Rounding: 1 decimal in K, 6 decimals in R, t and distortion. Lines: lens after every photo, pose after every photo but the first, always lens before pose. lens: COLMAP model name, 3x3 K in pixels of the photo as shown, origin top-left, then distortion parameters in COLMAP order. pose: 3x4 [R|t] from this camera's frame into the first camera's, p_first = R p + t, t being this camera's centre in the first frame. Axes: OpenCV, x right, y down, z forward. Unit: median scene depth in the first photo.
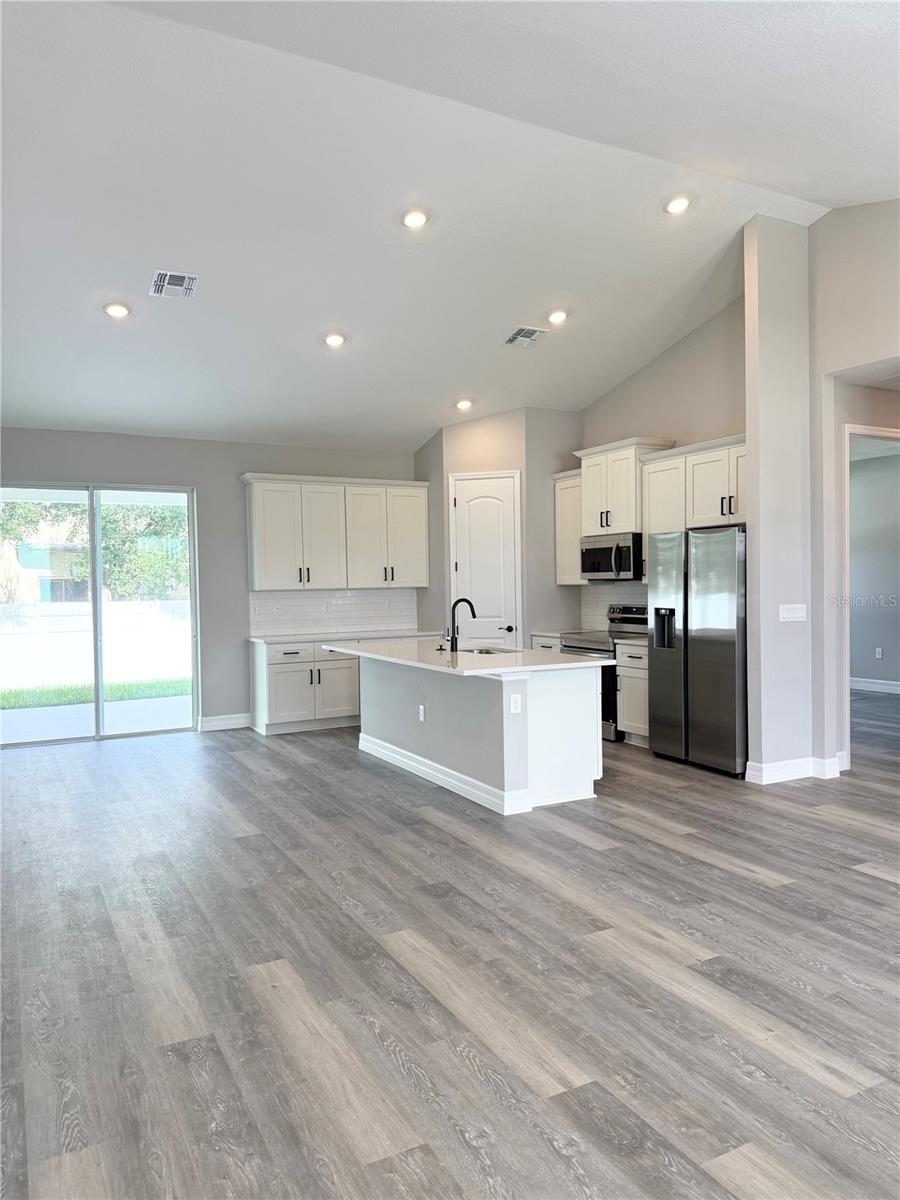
lens RADIAL K [[835.4, 0, 450.0], [0, 835.4, 600.0], [0, 0, 1]] dist [0.004447, 0.001631]
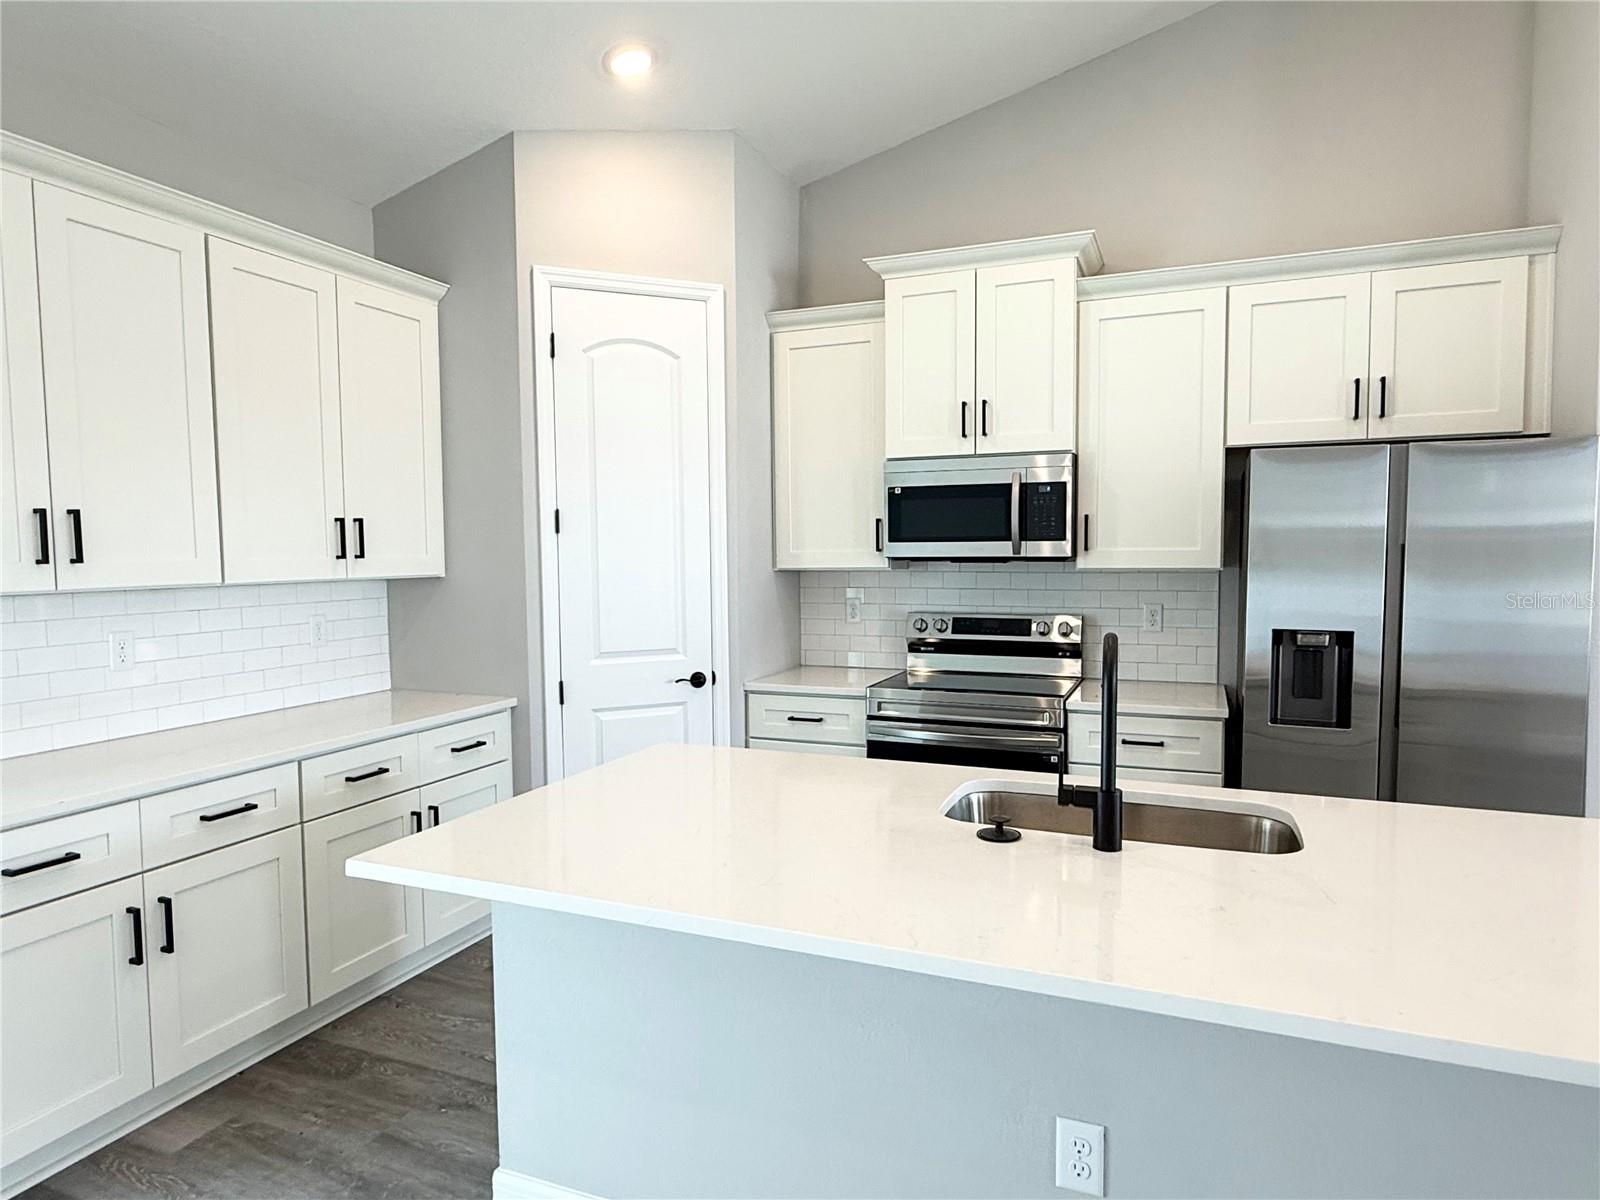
lens RADIAL K [[951.3, 0, 800.0], [0, 951.3, 600.0], [0, 0, 1]] dist [-0.005743, -0.000861]
pose [[0.766377, -0.025478, 0.641886, -0.192576], [0.010248, 0.999571, 0.027440, -0.016635], [-0.642310, -0.014452, 0.766309, 0.645532]]
